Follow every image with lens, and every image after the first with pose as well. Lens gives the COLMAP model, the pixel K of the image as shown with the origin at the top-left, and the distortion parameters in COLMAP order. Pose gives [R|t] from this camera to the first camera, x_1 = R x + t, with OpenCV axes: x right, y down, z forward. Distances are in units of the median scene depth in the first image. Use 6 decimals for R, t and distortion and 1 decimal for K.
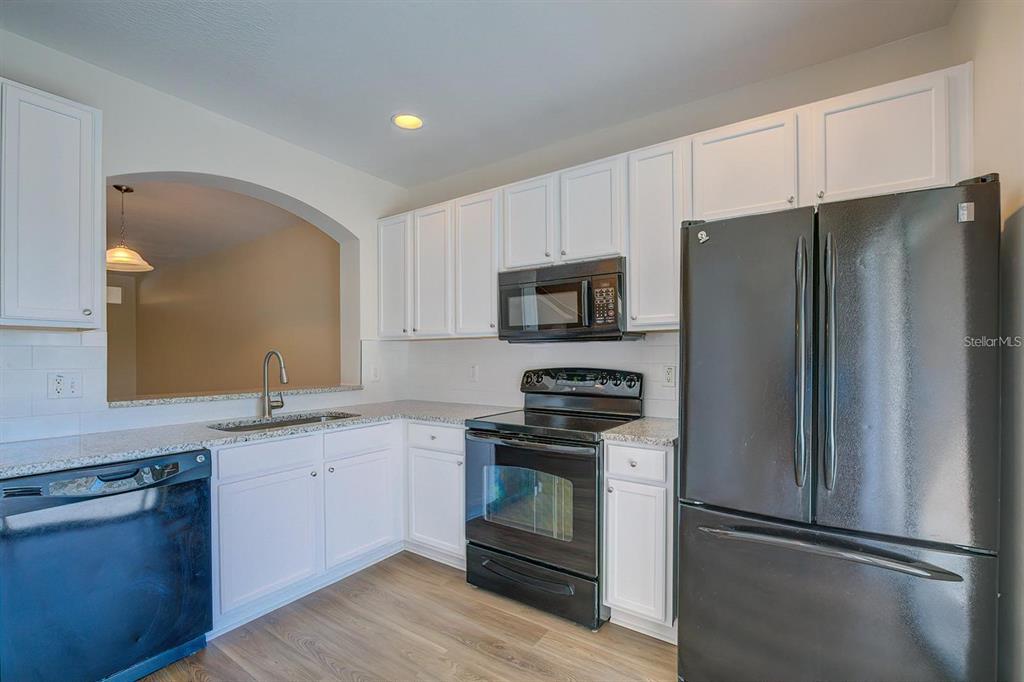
lens RADIAL K [[440.0, 0, 512.4], [0, 440.0, 360.1], [0, 0, 1]] dist [0.001433, 0.000064]
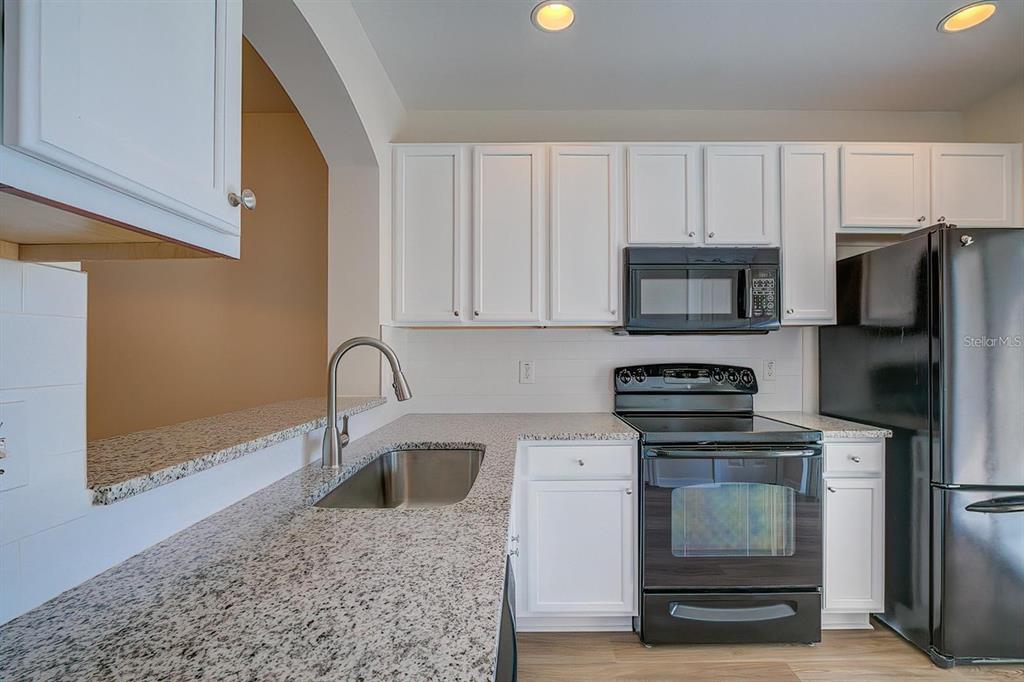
lens RADIAL K [[450.8, 0, 512.3], [0, 450.8, 352.8], [0, 0, 1]] dist [0.000214, -0.000385]
pose [[0.826087, -0.001249, 0.563541, -0.718642], [0.005624, 0.999966, -0.006027, -0.001132], [-0.563514, 0.008148, 0.826066, 0.461556]]
